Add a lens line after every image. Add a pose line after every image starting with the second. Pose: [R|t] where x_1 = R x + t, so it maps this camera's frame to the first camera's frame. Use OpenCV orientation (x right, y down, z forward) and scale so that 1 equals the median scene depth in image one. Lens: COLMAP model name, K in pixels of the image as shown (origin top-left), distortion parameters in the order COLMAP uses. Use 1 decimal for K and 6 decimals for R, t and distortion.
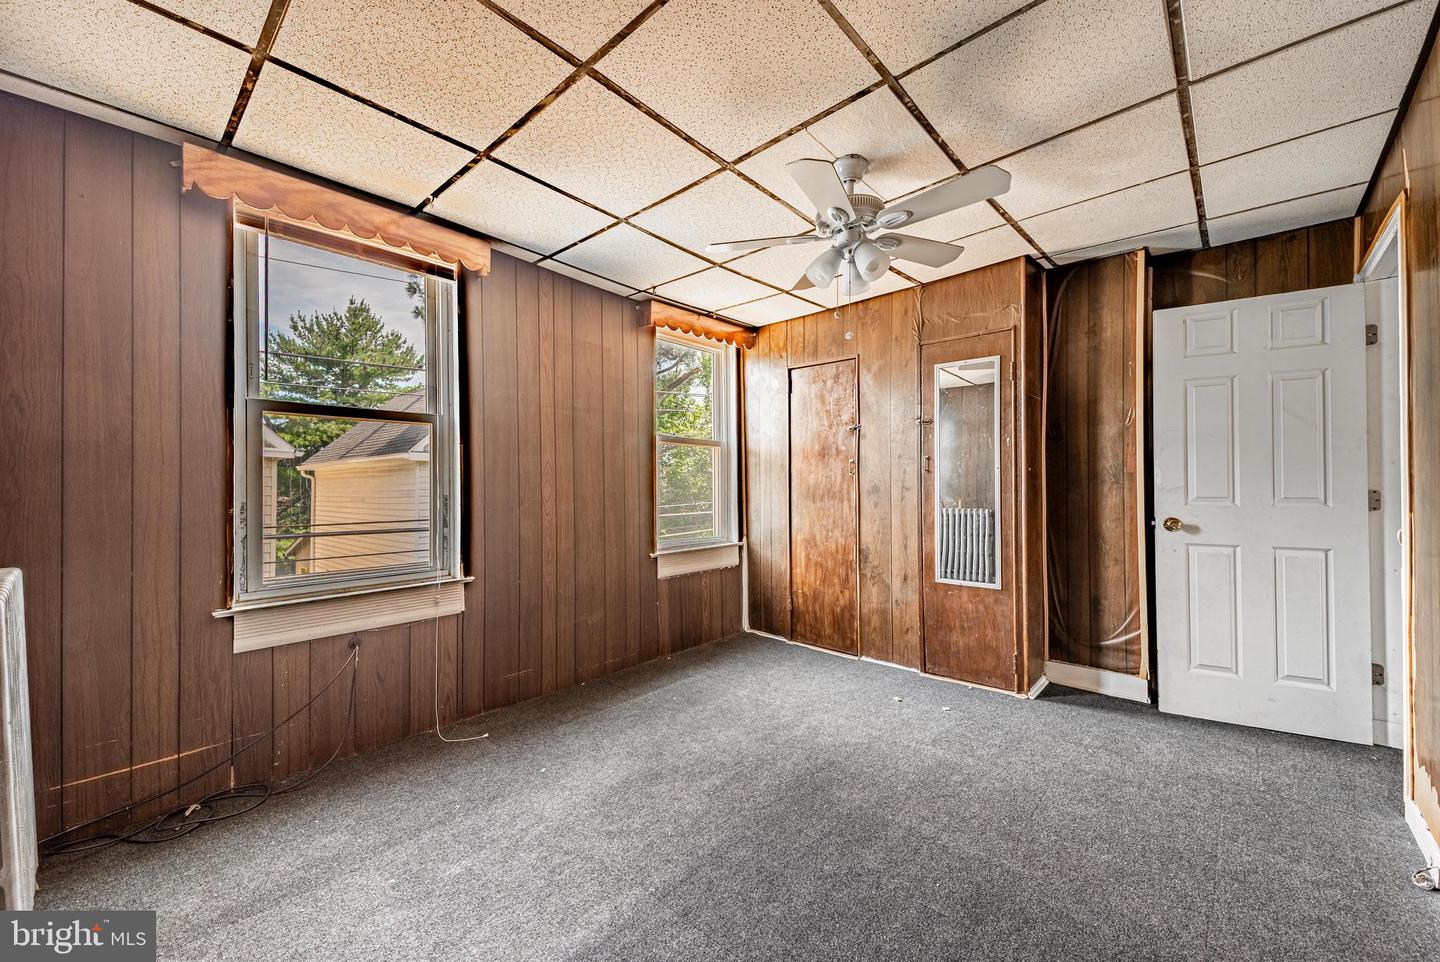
lens RADIAL K [[559.7, 0, 720.4], [0, 559.7, 483.6], [0, 0, 1]] dist [0.034083, -0.012720]
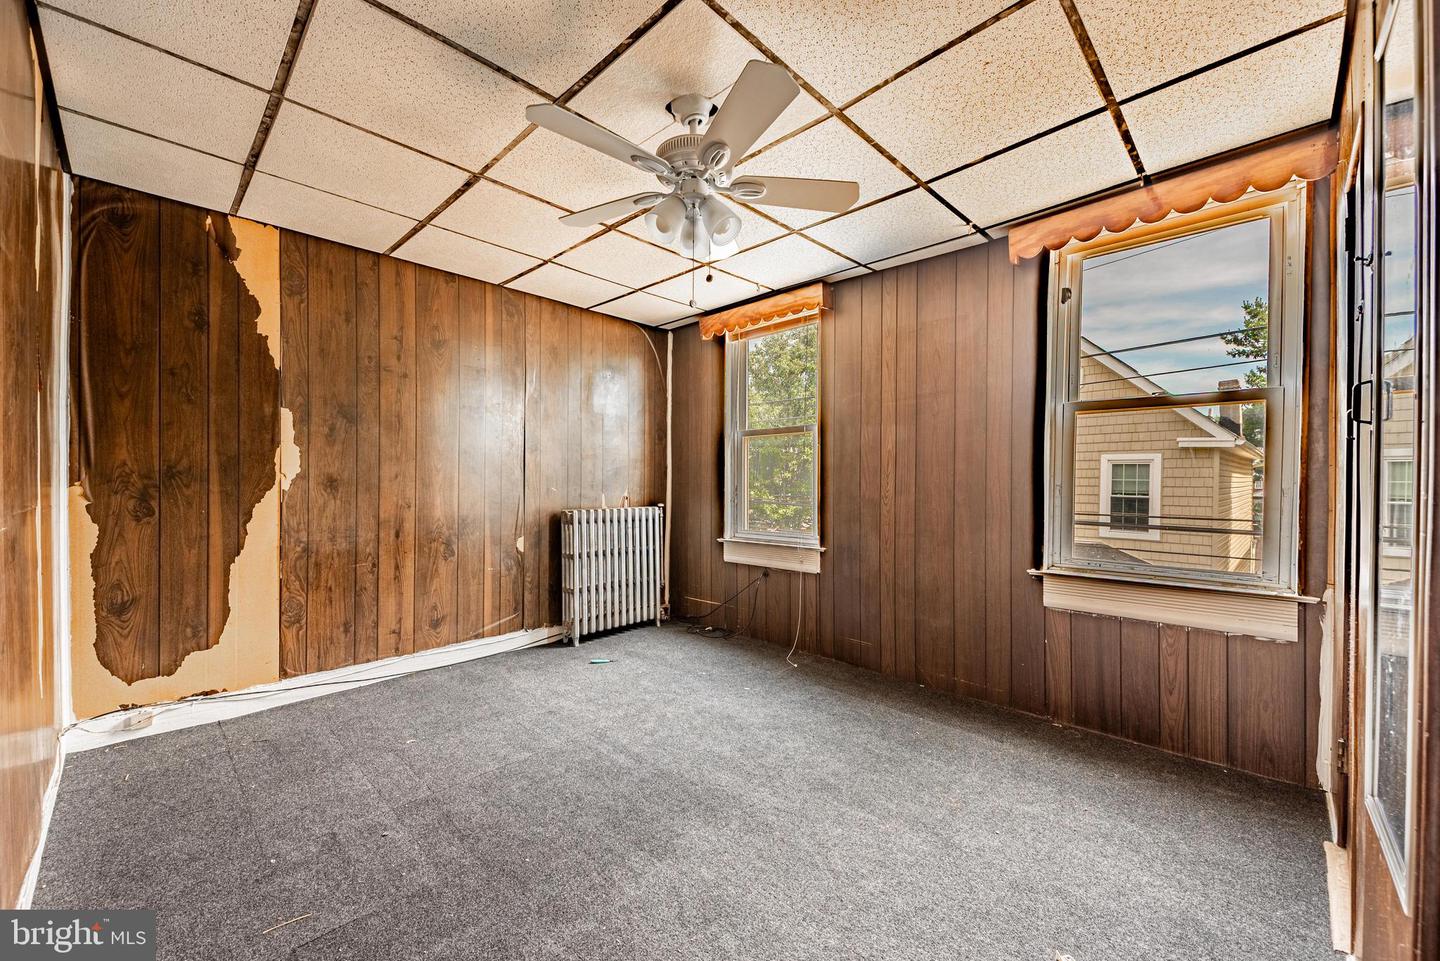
lens RADIAL K [[559.7, 0, 721.2], [0, 559.7, 482.5], [0, 0, 1]] dist [0.034083, -0.012720]
pose [[-0.048310, 0.010146, -0.998781, 0.788801], [0.004846, 0.999939, 0.009923, 0.002952], [0.998821, -0.004361, -0.048356, 0.779874]]
